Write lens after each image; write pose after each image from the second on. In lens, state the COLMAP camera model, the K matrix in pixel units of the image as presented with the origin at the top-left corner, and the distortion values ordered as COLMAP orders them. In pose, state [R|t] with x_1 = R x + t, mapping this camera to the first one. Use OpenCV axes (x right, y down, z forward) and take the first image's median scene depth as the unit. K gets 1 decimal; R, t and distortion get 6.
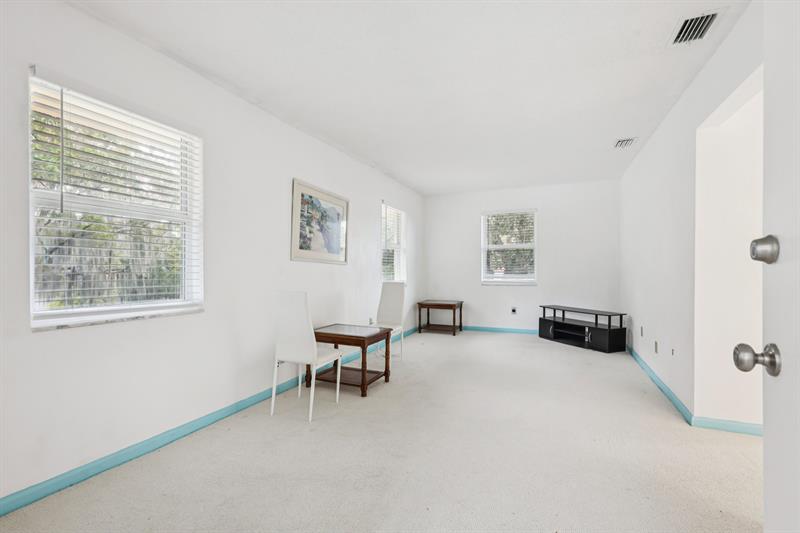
lens RADIAL K [[365.5, 0, 403.9], [0, 365.5, 267.0], [0, 0, 1]] dist [-0.000822, -0.000008]
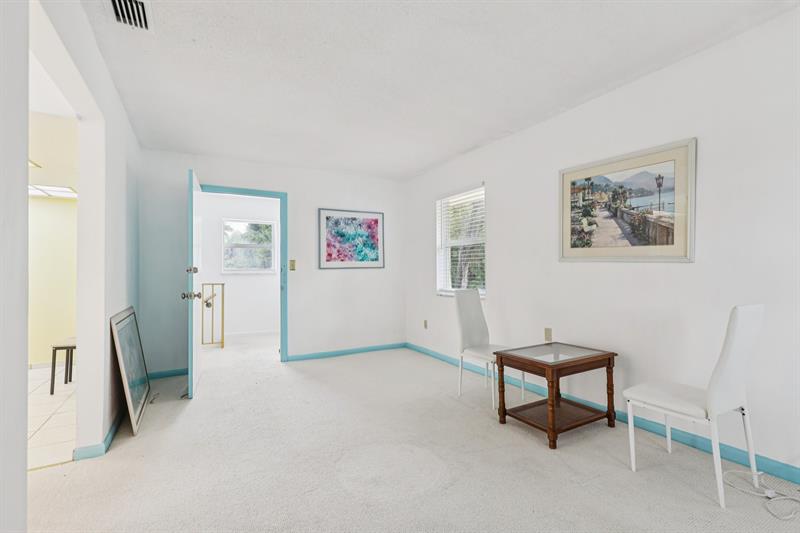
lens RADIAL K [[365.5, 0, 400.6], [0, 365.5, 267.1], [0, 0, 1]] dist [-0.000822, -0.000008]
pose [[-0.594605, -0.014066, -0.803895, 0.581088], [0.004773, 0.999768, -0.021024, 0.010864], [0.804004, -0.016338, -0.594399, 1.084635]]
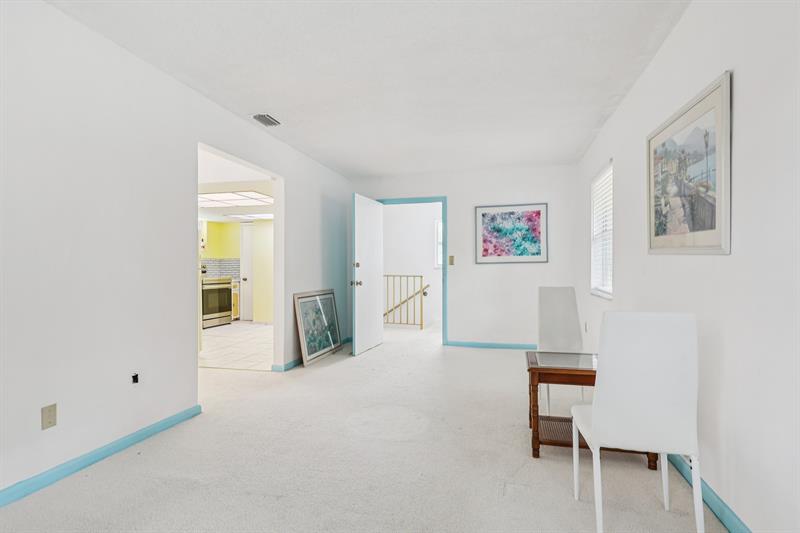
lens RADIAL K [[400.3, 0, 406.1], [0, 400.3, 265.6], [0, 0, 1]] dist [0.004515, -0.000282]
pose [[-0.985039, -0.008028, -0.172146, 0.252401], [-0.006412, 0.999930, -0.009943, 0.012545], [0.172214, -0.008690, -0.985021, 1.489893]]
